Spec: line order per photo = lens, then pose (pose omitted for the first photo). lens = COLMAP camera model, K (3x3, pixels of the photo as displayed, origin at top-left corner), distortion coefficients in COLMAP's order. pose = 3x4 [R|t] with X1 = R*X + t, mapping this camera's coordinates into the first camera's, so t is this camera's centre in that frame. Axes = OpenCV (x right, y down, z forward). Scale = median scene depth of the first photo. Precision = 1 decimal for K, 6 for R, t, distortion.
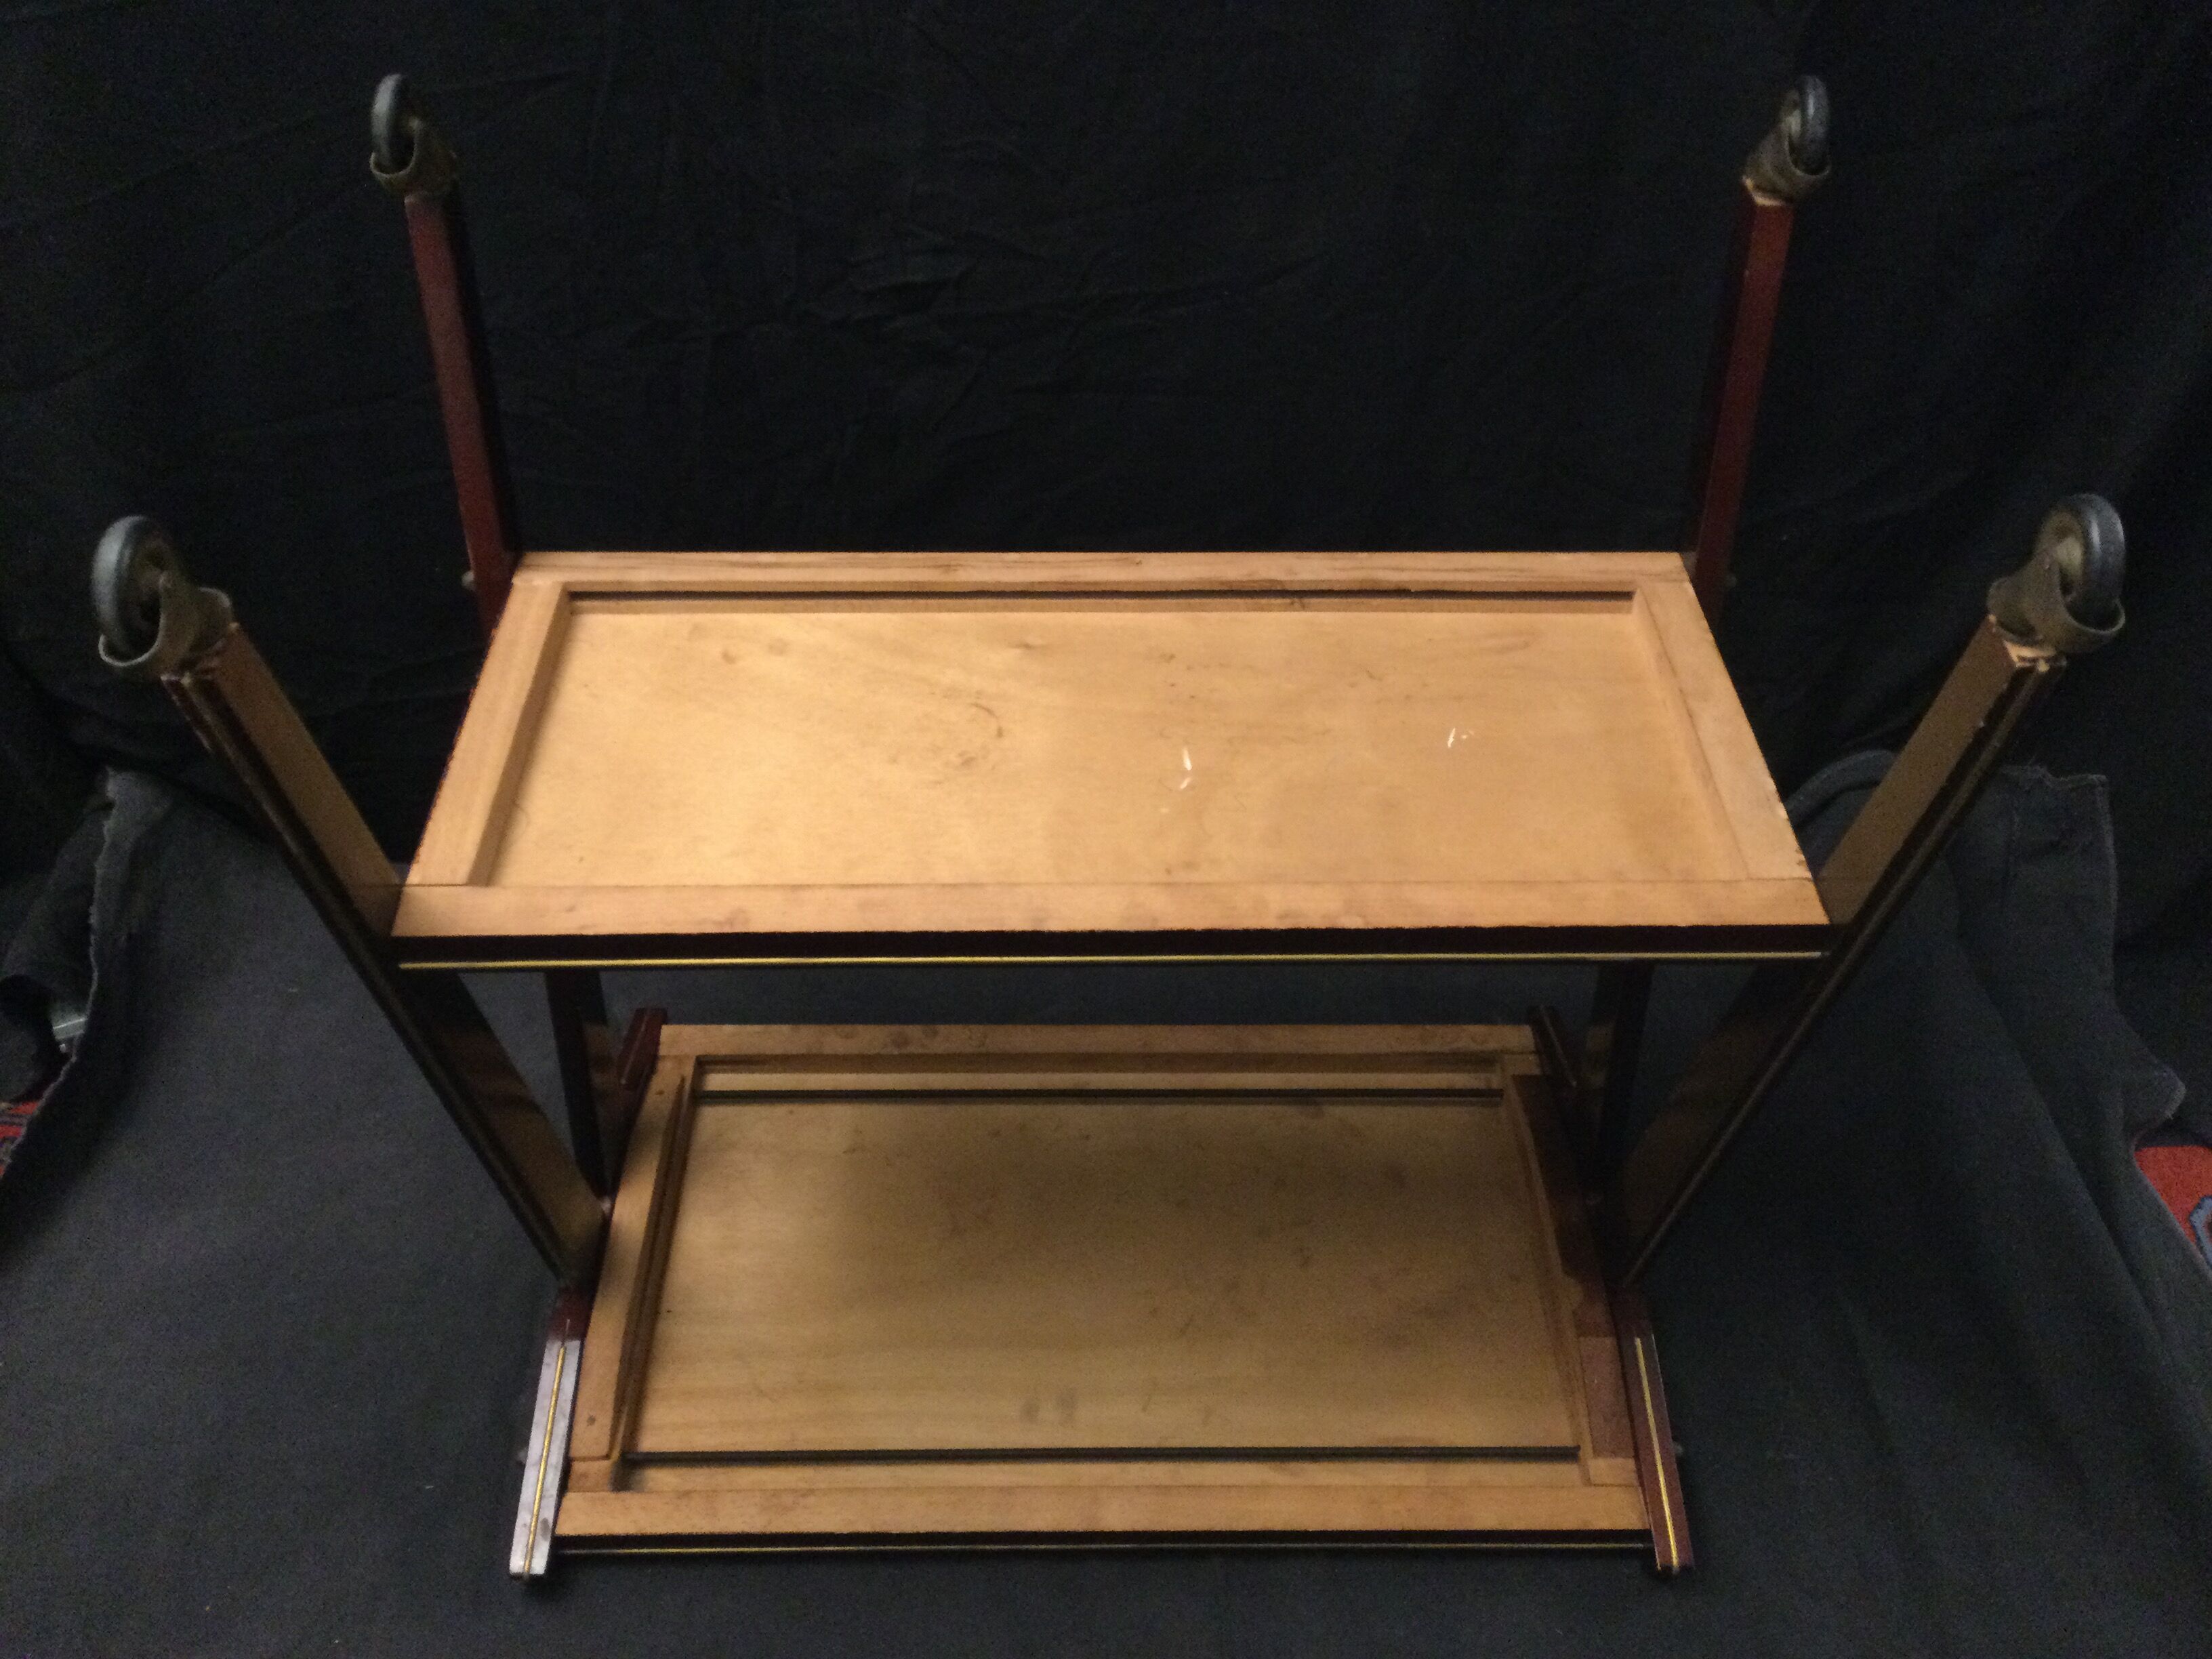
lens RADIAL K [[1723.2, 0, 1151.1], [0, 1723.2, 829.1], [0, 0, 1]] dist [0.002972, 0.001634]
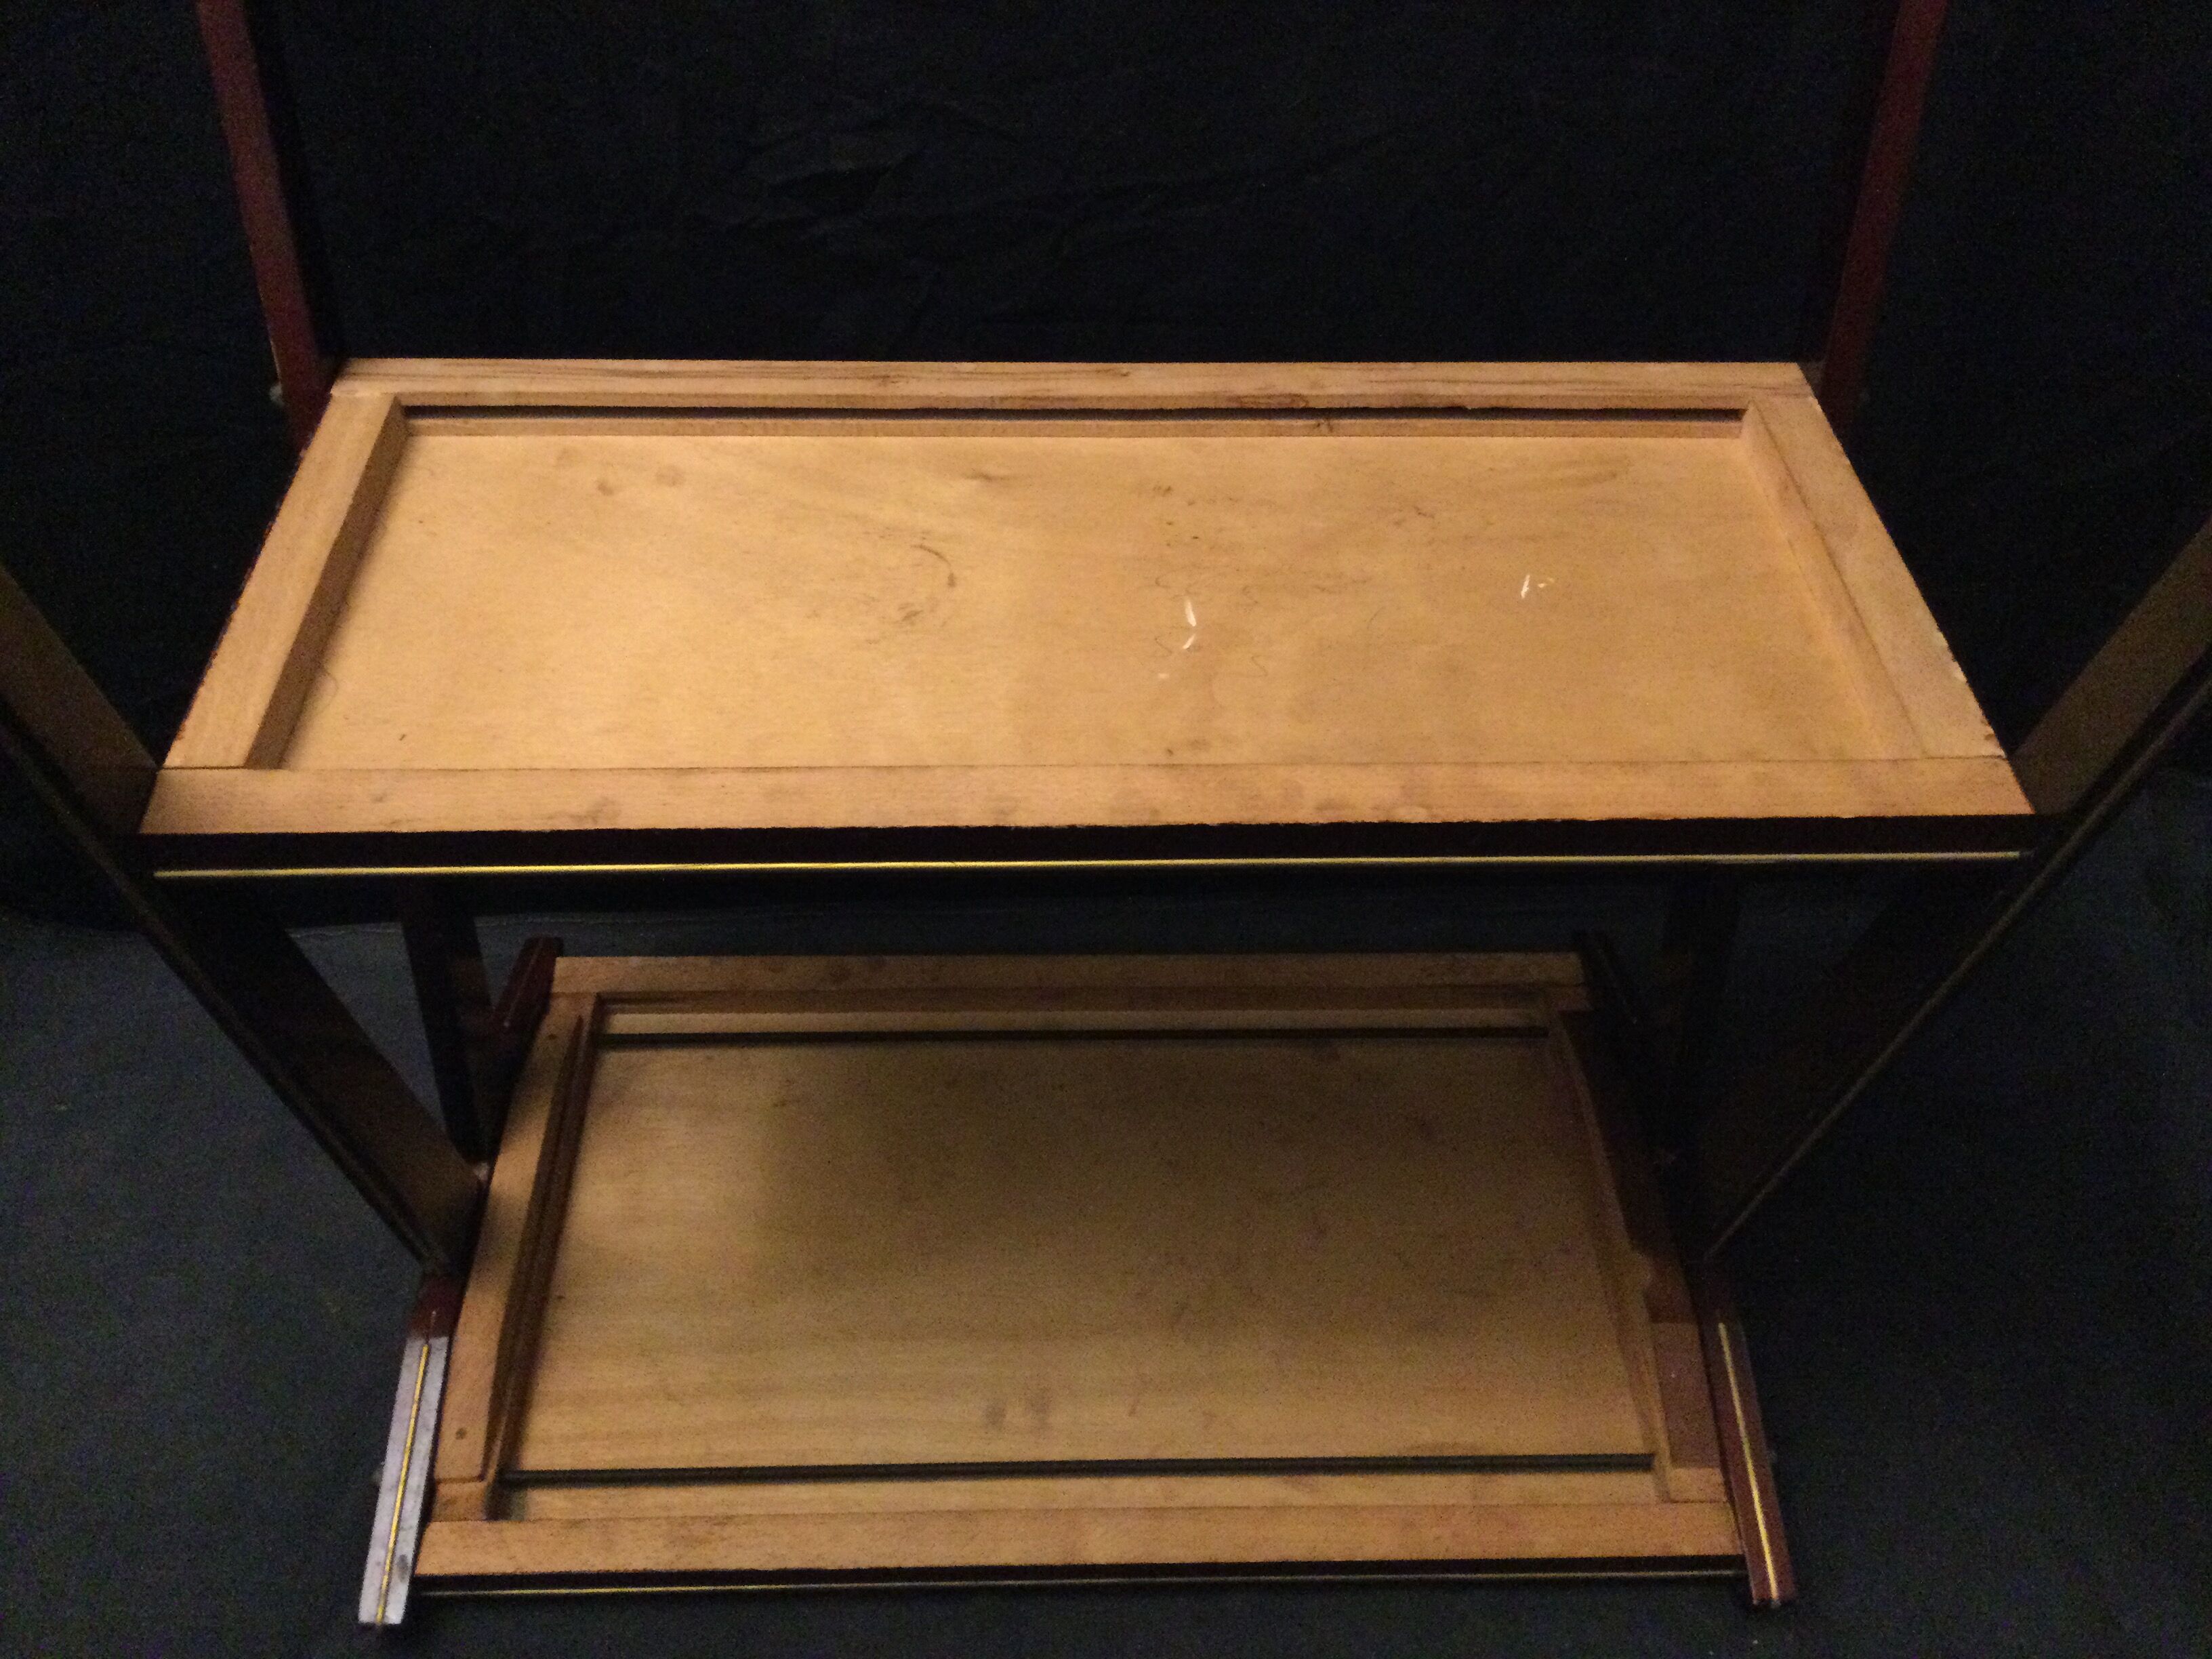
lens RADIAL K [[1723.2, 0, 1151.1], [0, 1723.2, 829.1], [0, 0, 1]] dist [0.002972, 0.001634]
pose [[0.999760, -0.002701, 0.021741, -0.013341], [0.001890, 0.999304, 0.037258, 0.026258], [-0.021827, -0.037208, 0.999069, 0.196084]]
